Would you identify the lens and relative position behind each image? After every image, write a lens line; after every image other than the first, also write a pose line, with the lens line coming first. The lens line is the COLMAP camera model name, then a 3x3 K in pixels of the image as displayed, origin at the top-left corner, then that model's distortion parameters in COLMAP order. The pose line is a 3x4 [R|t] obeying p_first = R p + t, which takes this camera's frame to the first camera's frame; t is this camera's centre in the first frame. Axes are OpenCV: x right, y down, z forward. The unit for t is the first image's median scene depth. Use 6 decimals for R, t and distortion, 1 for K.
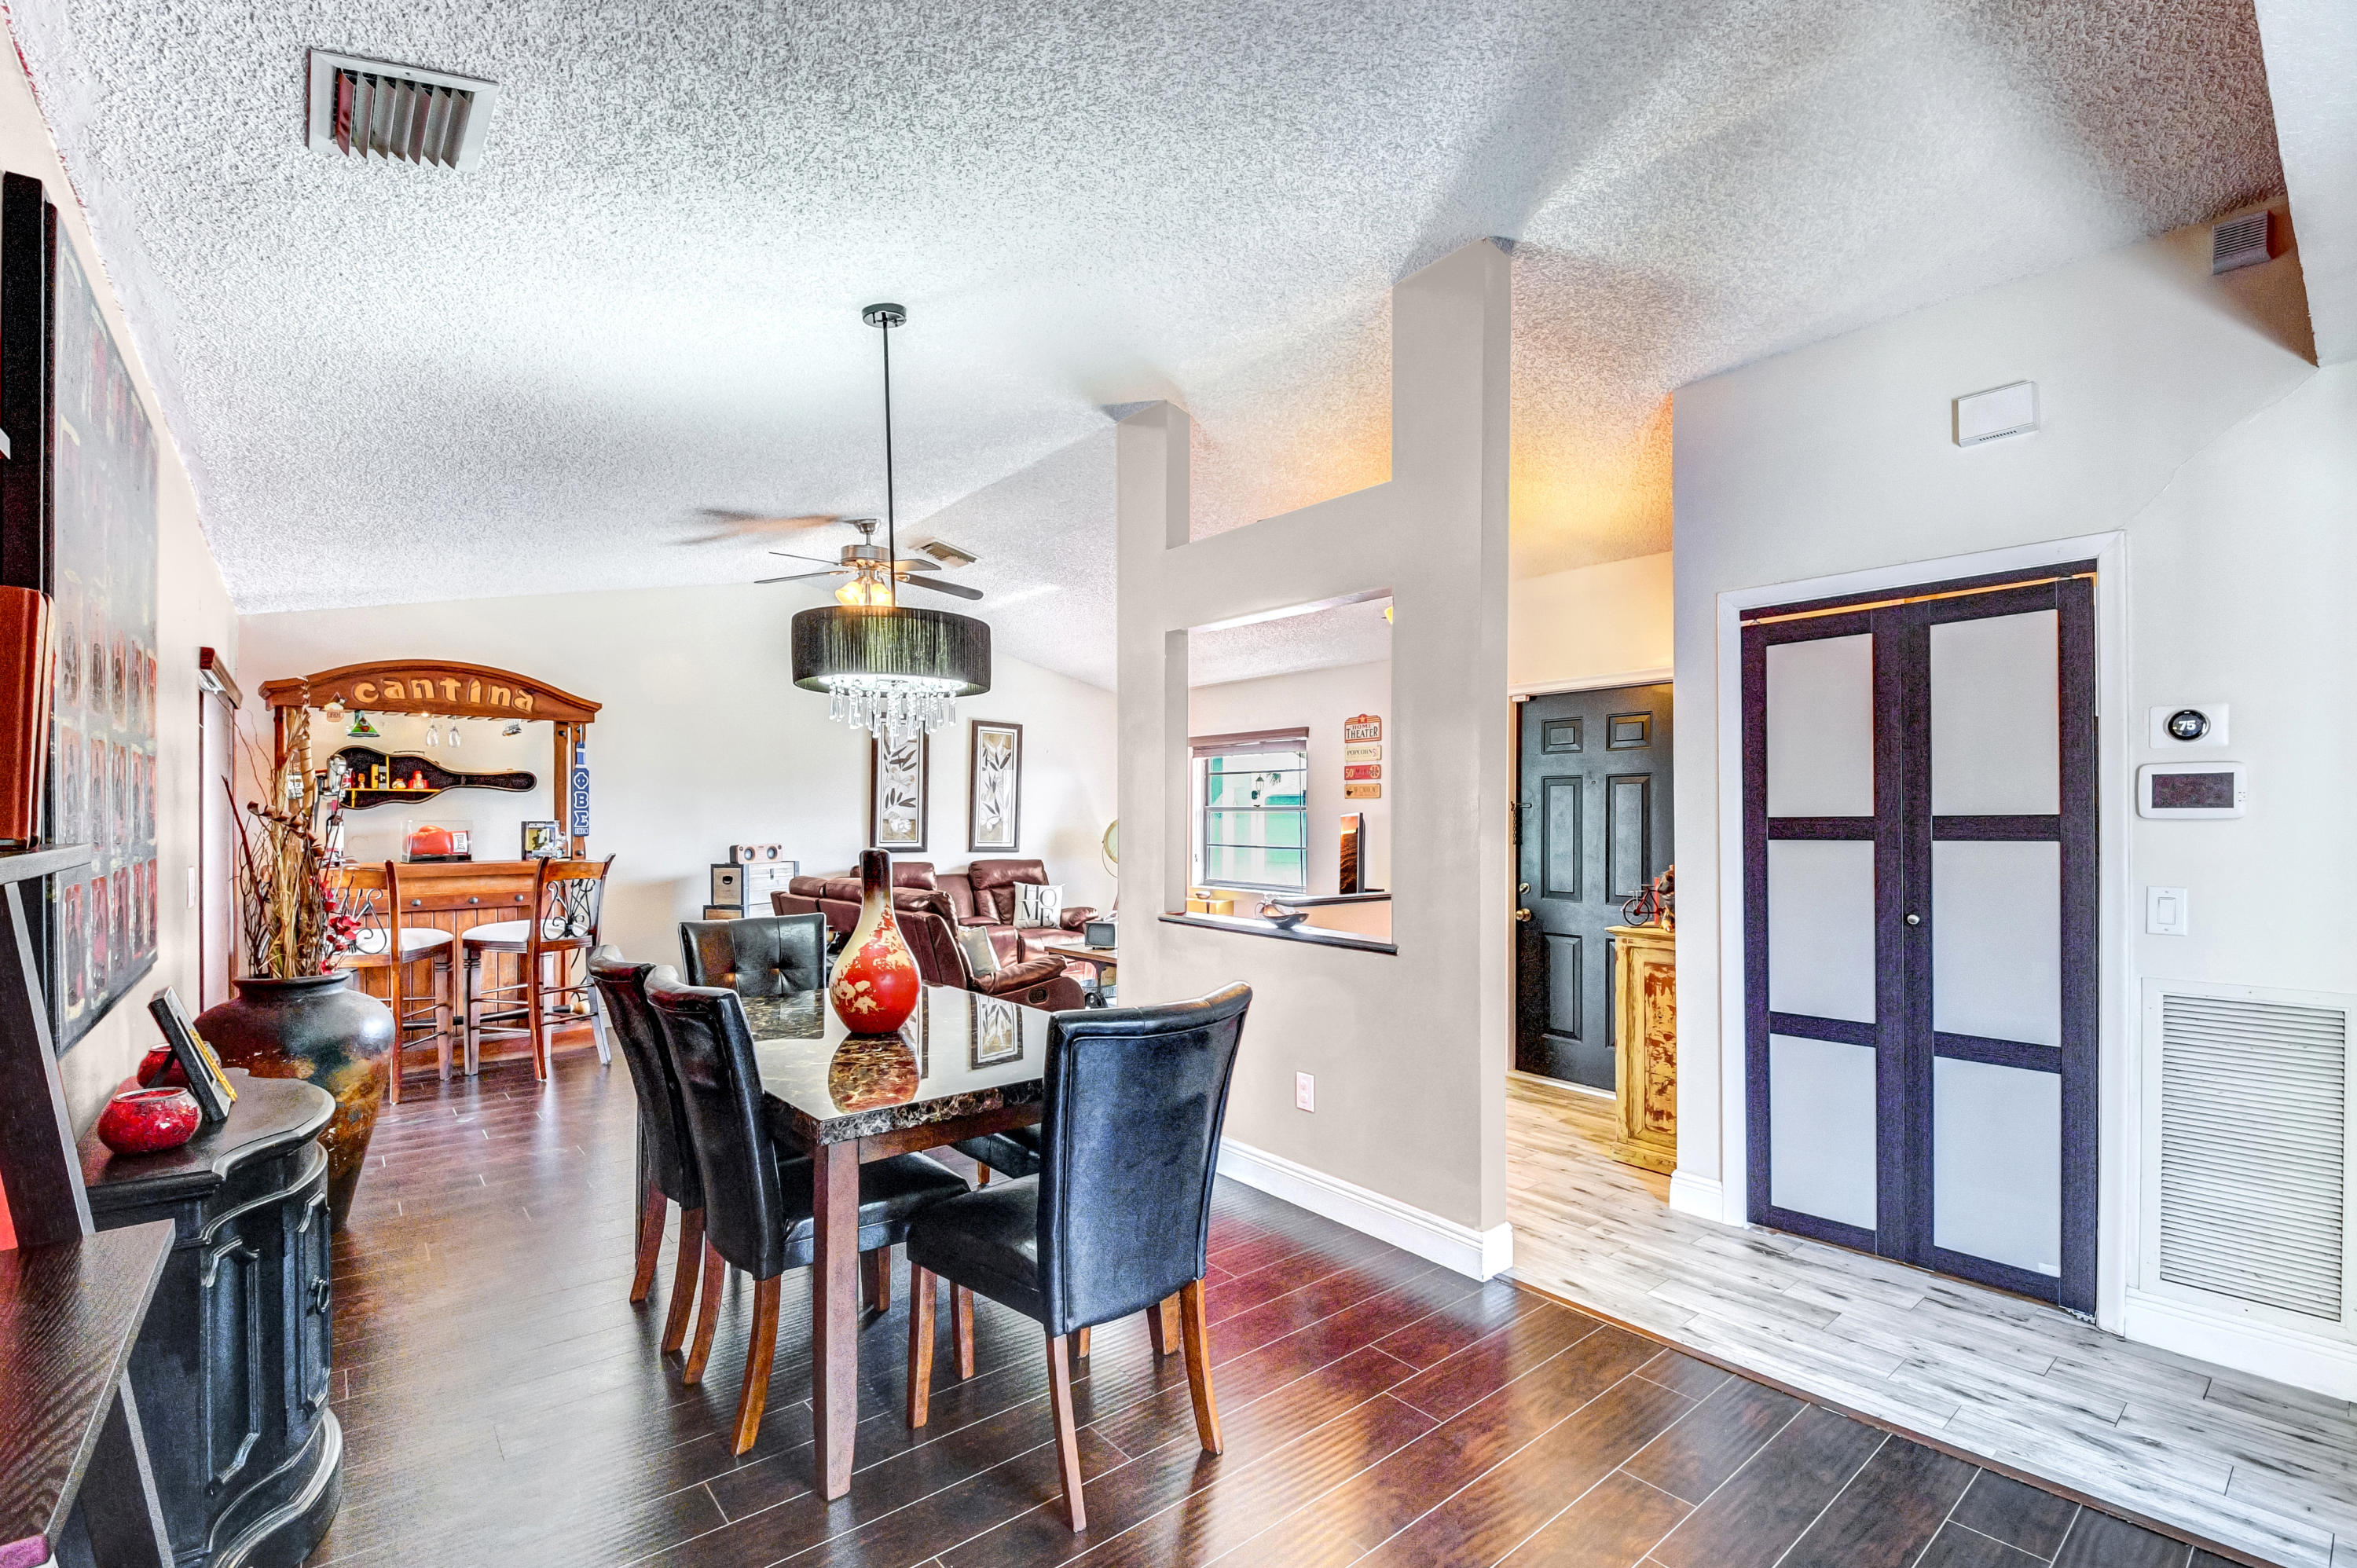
lens RADIAL K [[1021.7, 0, 1183.4], [0, 1021.7, 813.7], [0, 0, 1]] dist [0.002634, -0.021955]
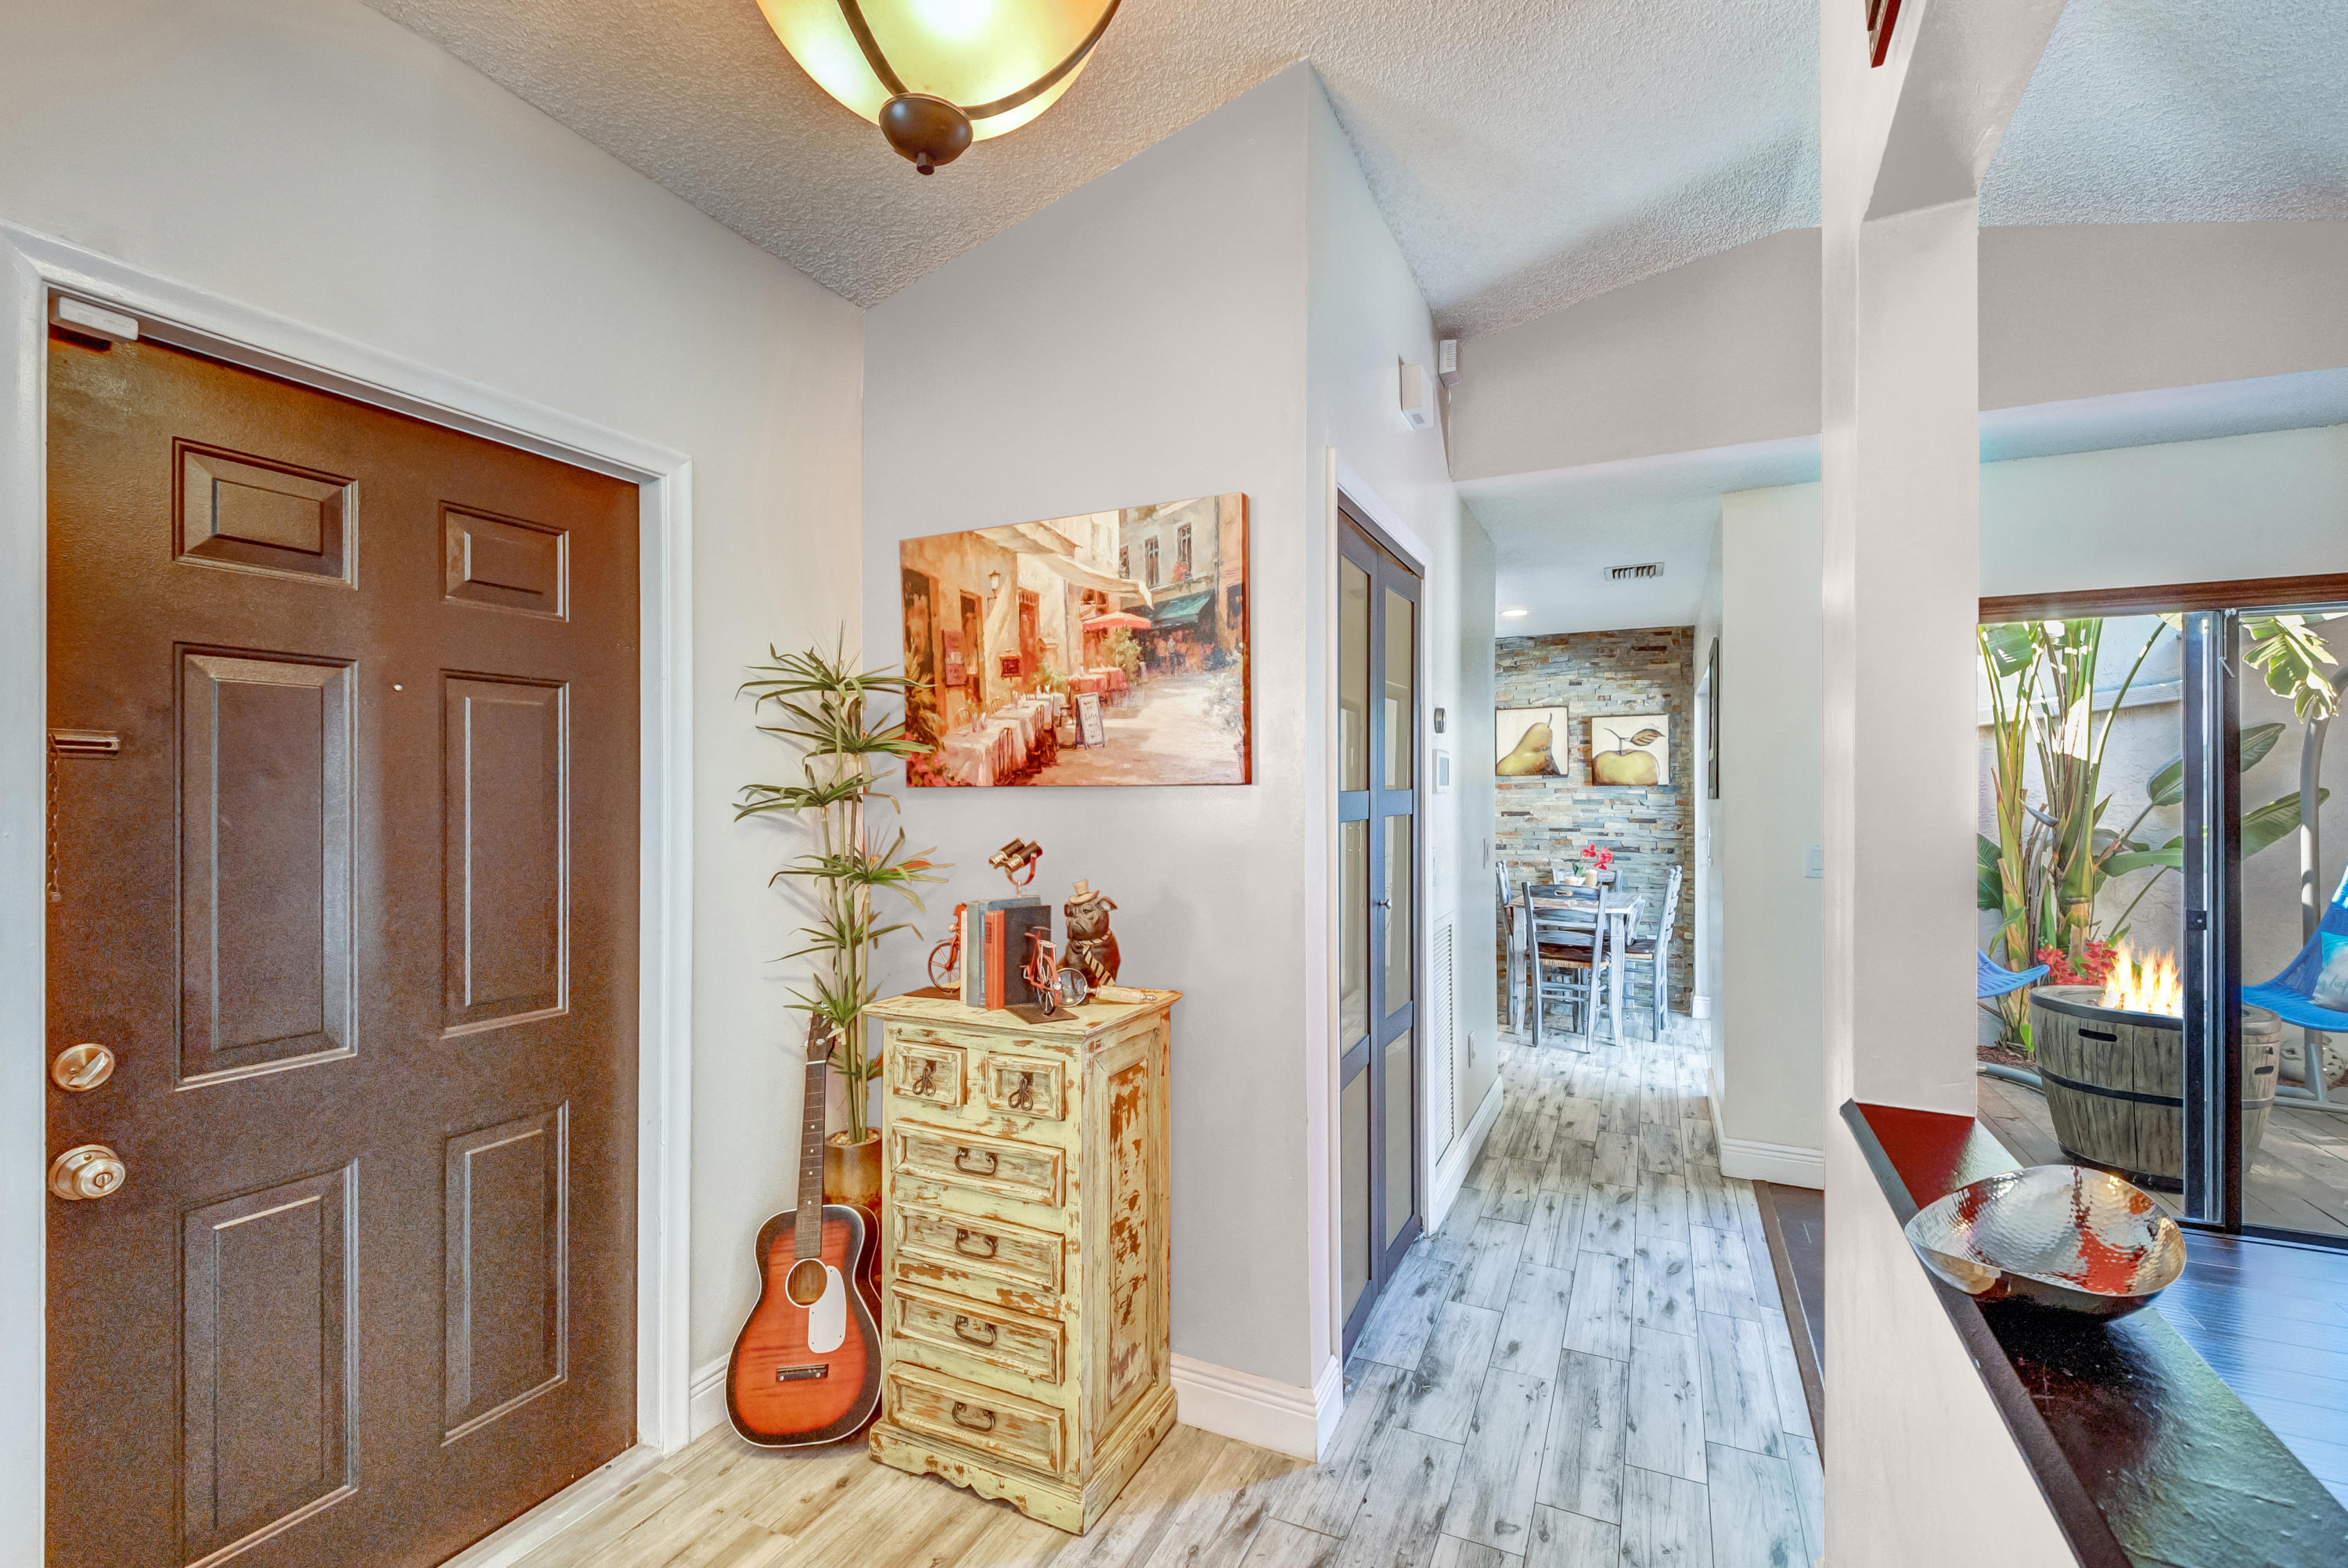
lens RADIAL K [[1038.4, 0, 1148.7], [0, 1038.4, 788.3], [0, 0, 1]] dist [-0.001723, -0.000671]
pose [[-0.421902, 0.002807, 0.906637, -0.011848], [-0.005184, 0.999971, -0.005508, 0.003143], [-0.906626, -0.007024, -0.421876, 0.798280]]
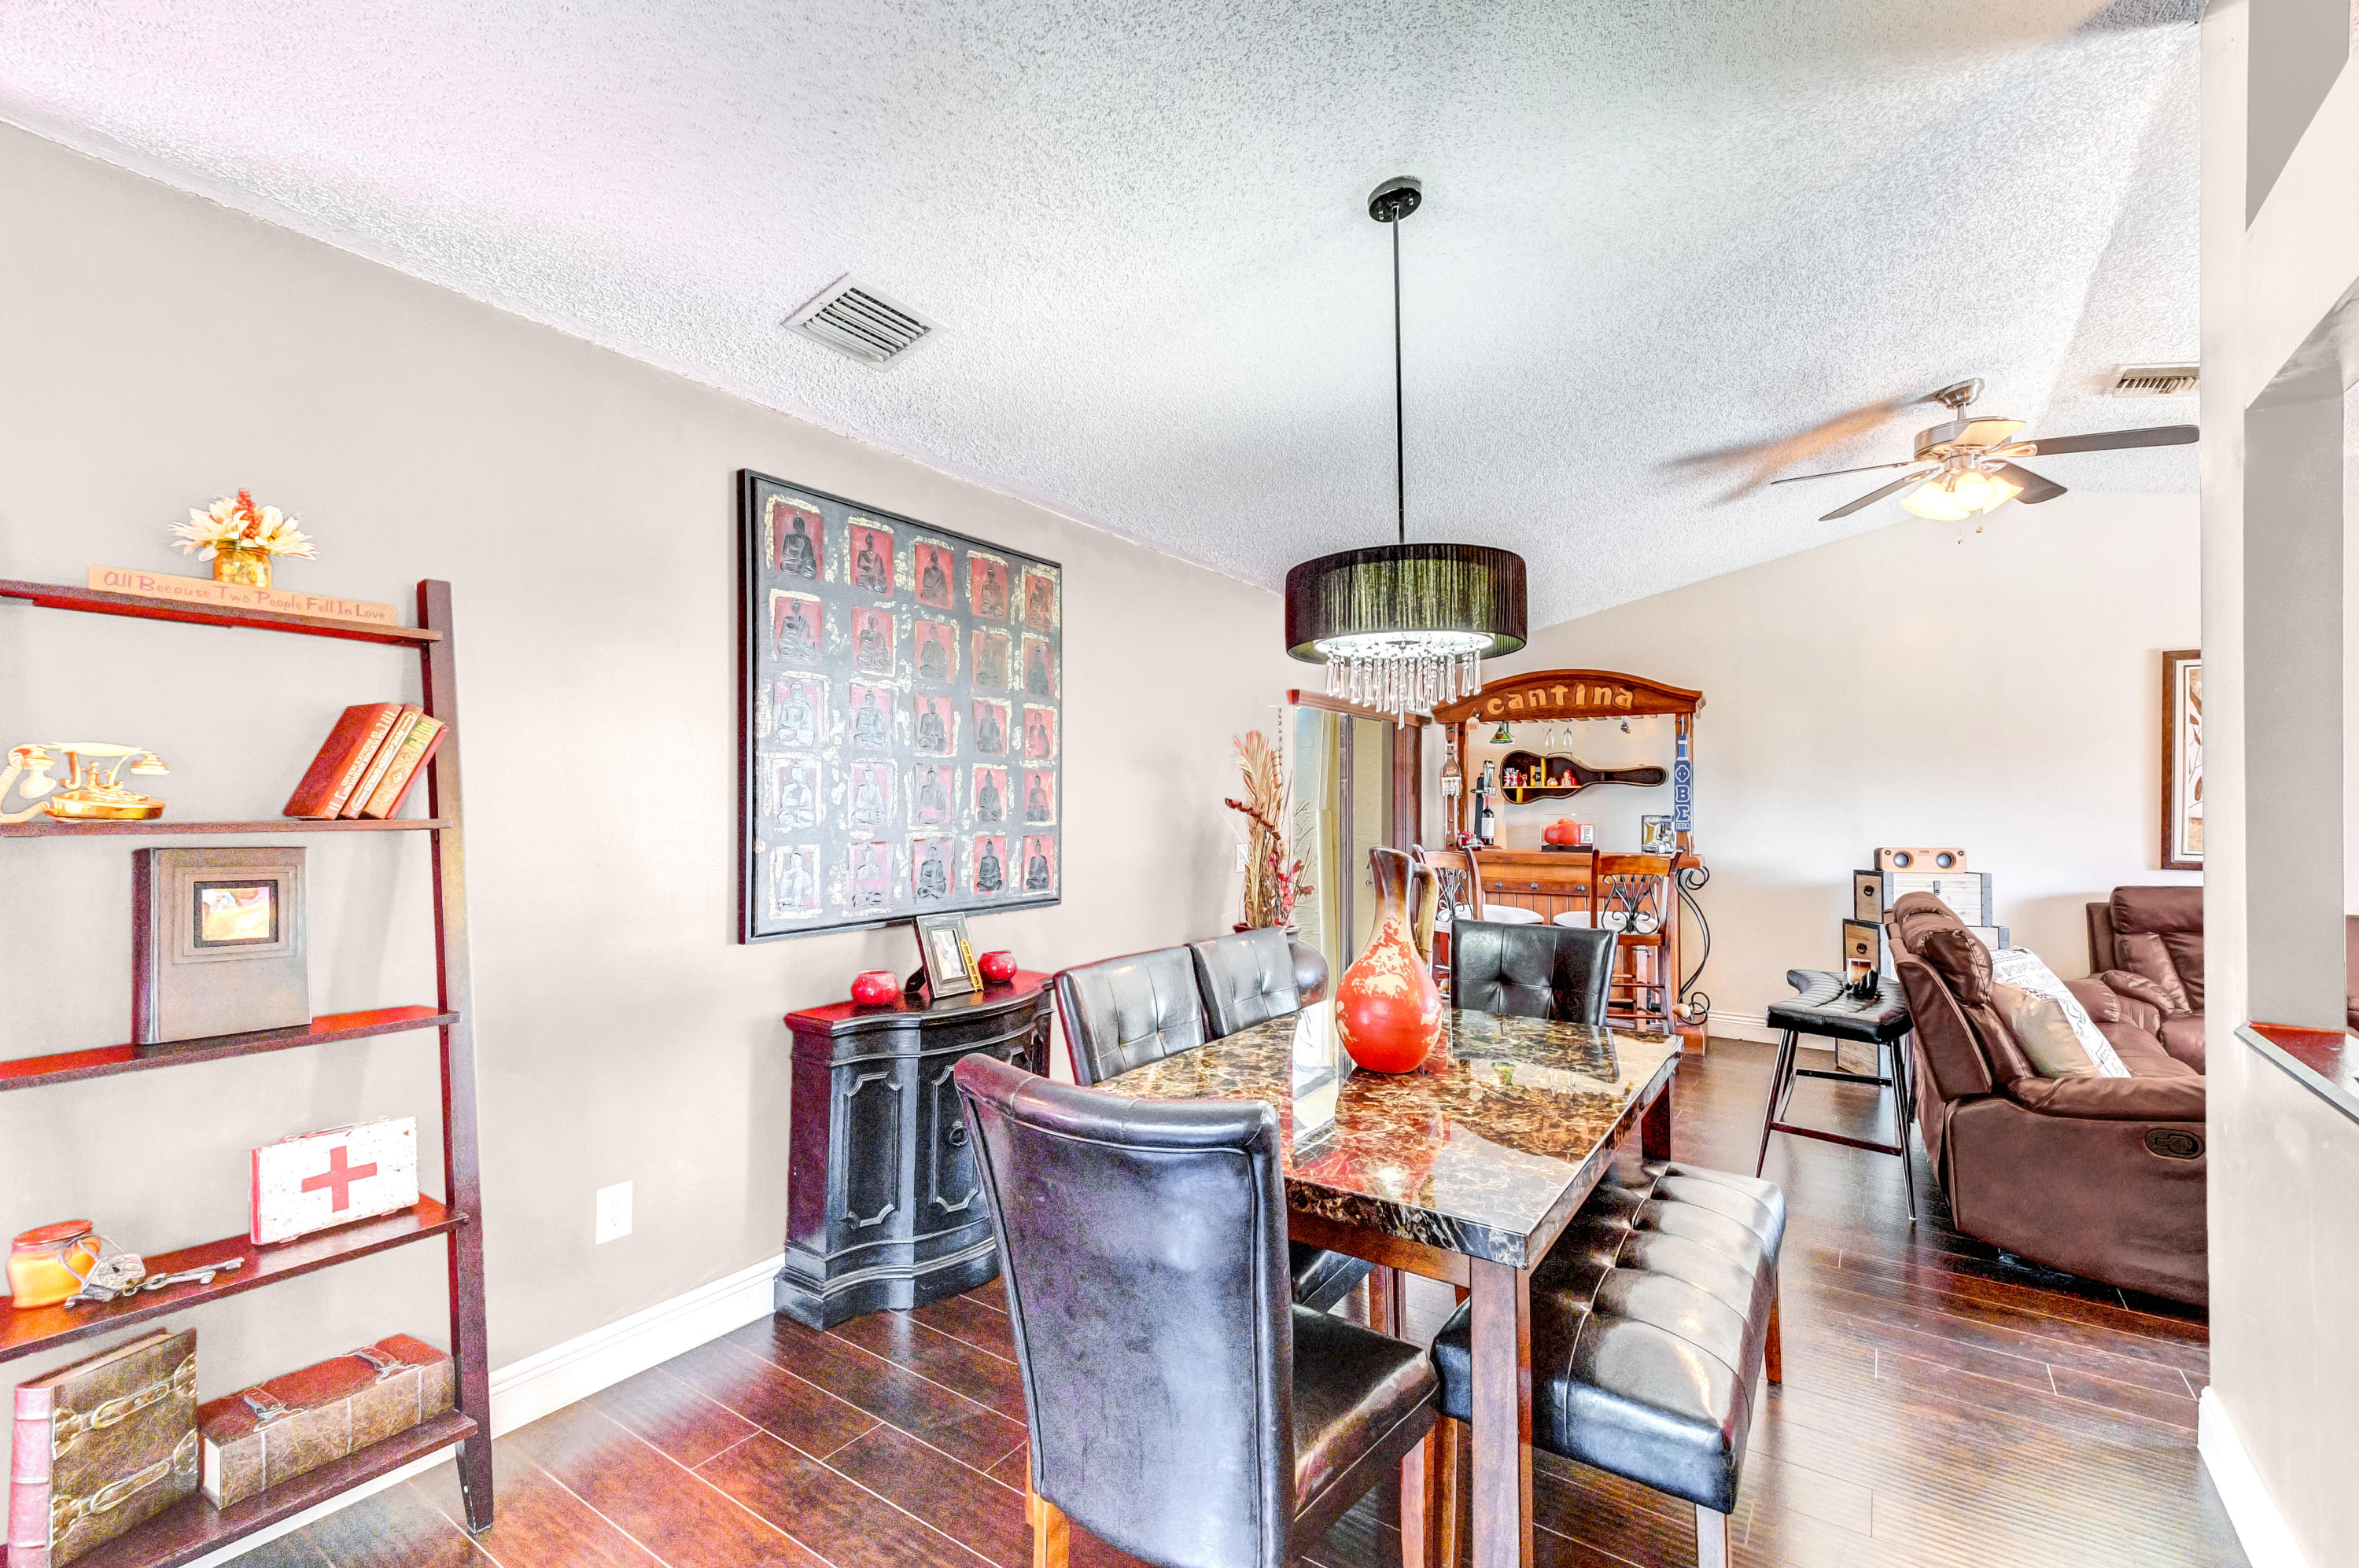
lens RADIAL K [[997.0, 0, 1178.5], [0, 997.0, 794.3], [0, 0, 1]] dist [0.081707, -0.042150]
pose [[0.270278, -0.011633, -0.962712, 0.210949], [-0.002063, 0.999918, -0.012661, 0.000213], [0.962780, 0.005409, 0.270232, 0.289967]]
